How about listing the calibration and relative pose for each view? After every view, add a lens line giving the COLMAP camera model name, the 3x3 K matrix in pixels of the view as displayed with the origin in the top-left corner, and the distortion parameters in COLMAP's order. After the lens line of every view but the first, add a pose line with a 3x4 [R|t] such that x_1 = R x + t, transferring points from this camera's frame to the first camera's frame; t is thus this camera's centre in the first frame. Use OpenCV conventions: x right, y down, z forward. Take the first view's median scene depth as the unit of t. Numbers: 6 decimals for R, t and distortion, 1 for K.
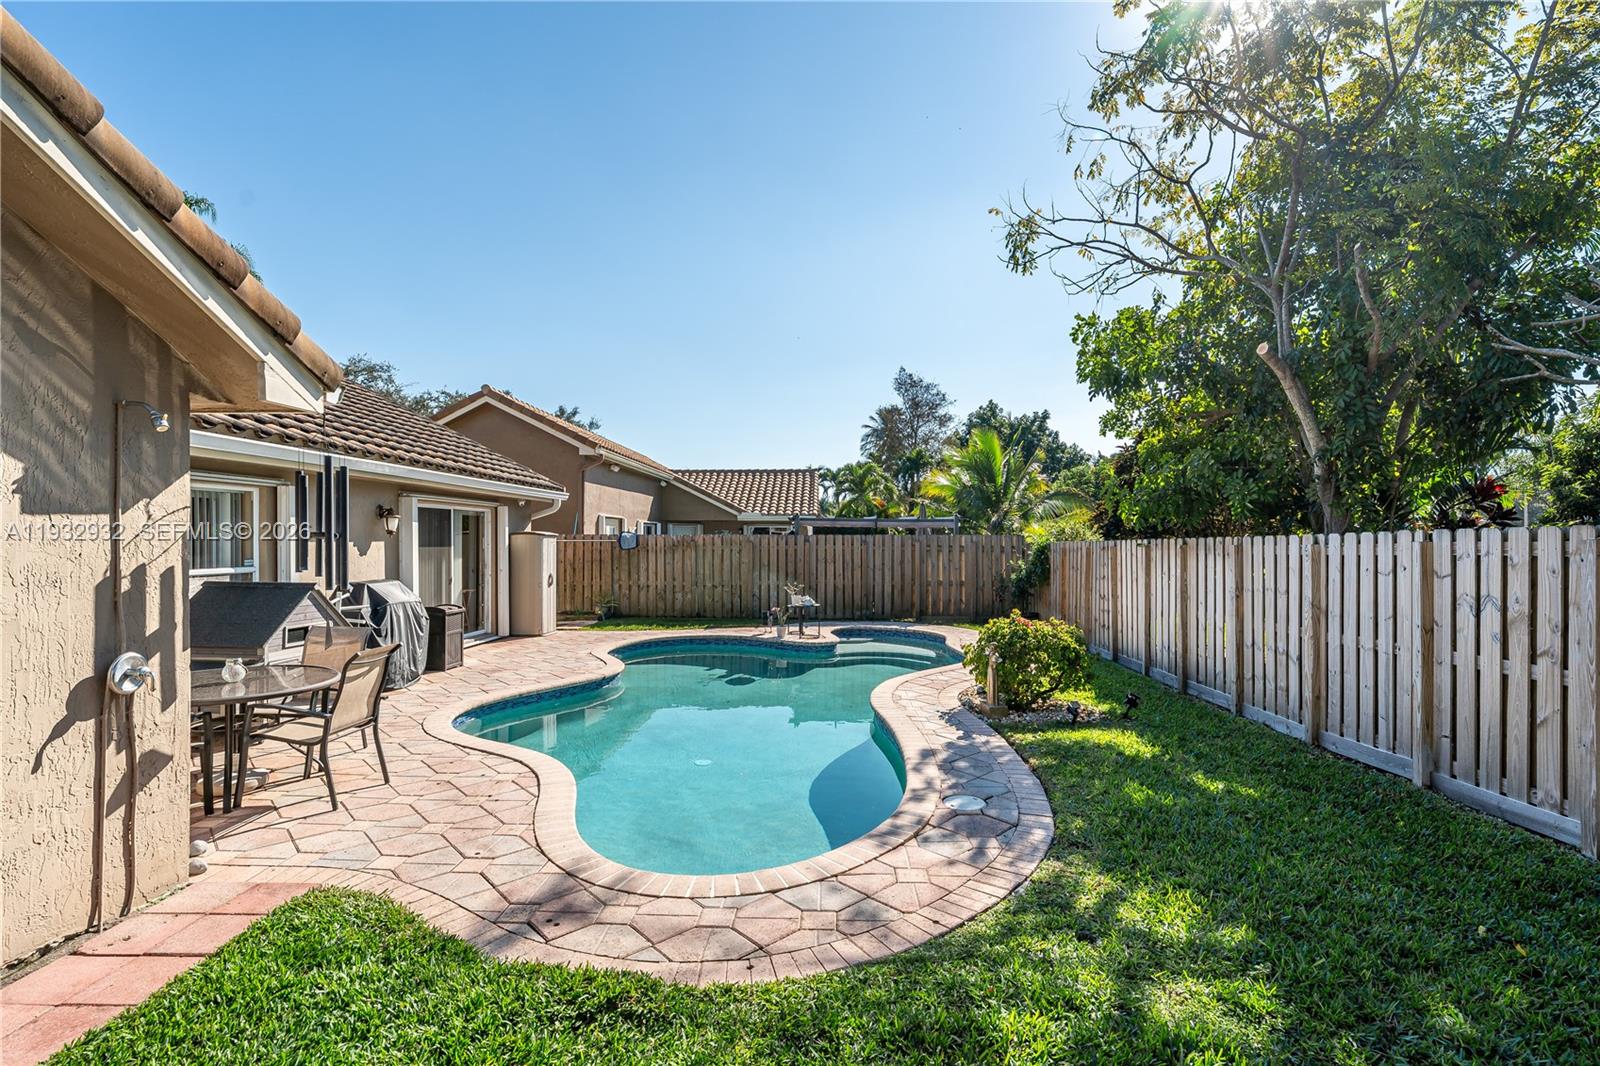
lens RADIAL K [[698.8, 0, 810.5], [0, 698.8, 536.4], [0, 0, 1]] dist [0.003344, 0.000263]
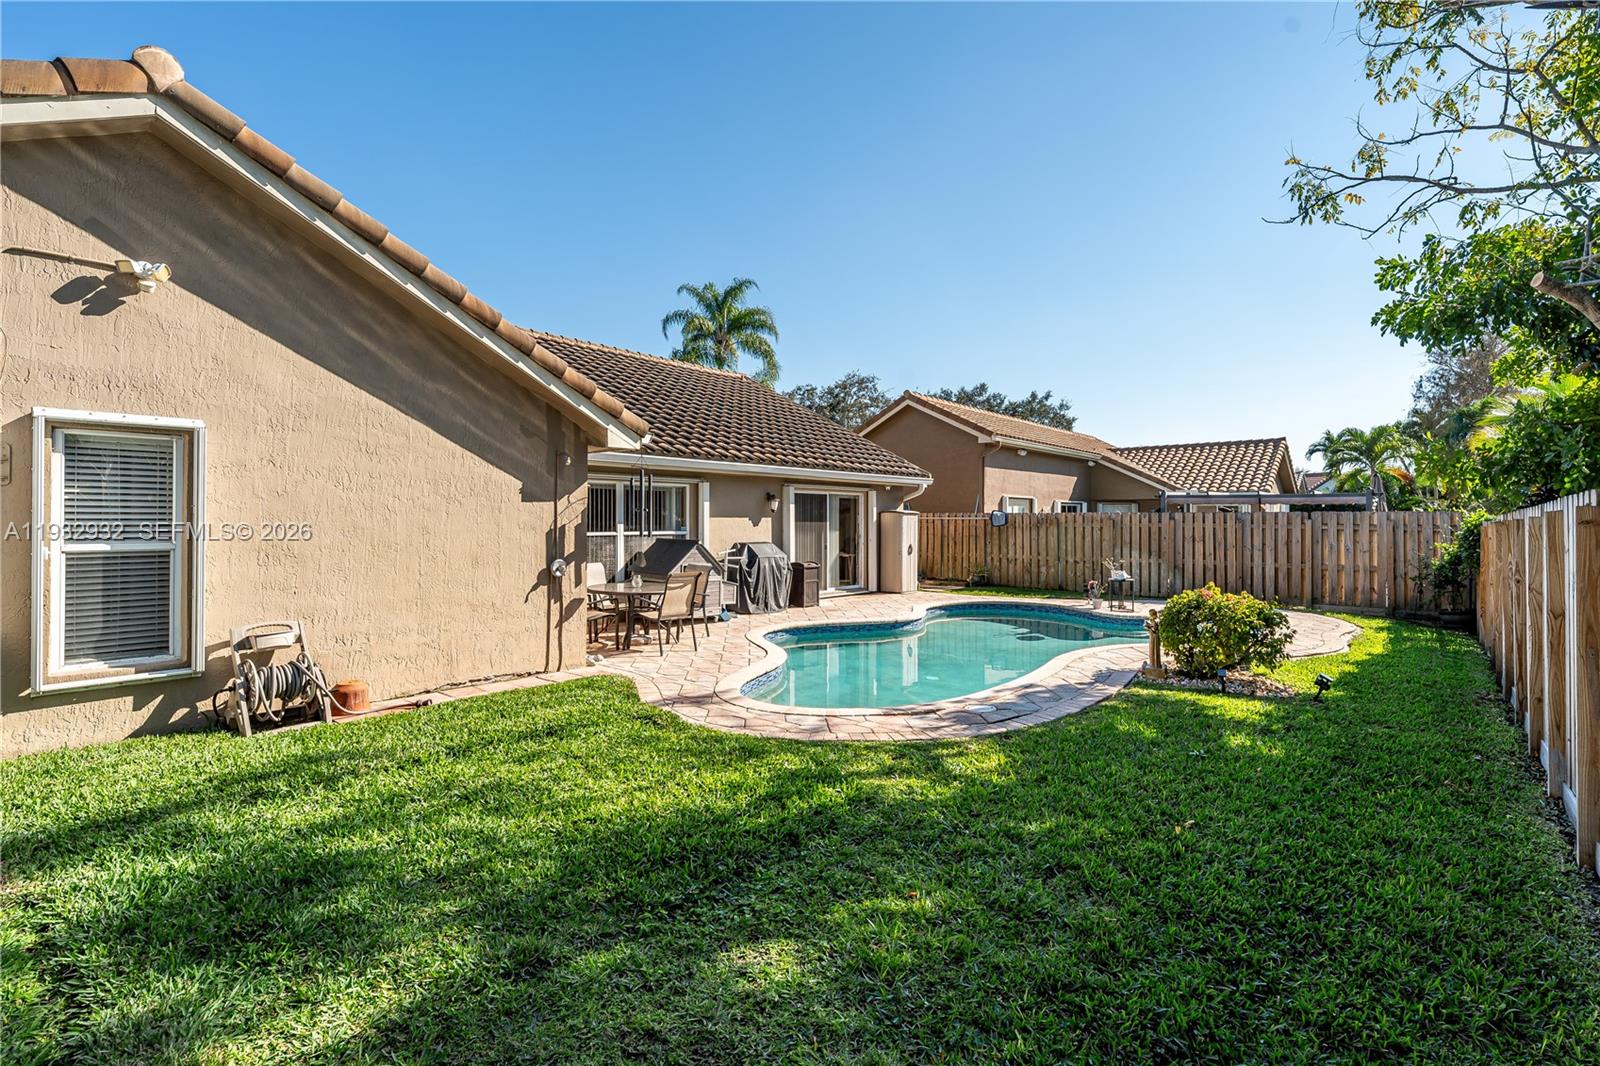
lens RADIAL K [[719.4, 0, 864.3], [0, 719.4, 513.9], [0, 0, 1]] dist [0.001175, -0.000120]
pose [[0.816440, -0.004376, -0.577414, 0.301045], [0.001341, 0.999983, -0.005683, 0.006489], [0.577429, 0.003865, 0.816432, -0.091016]]
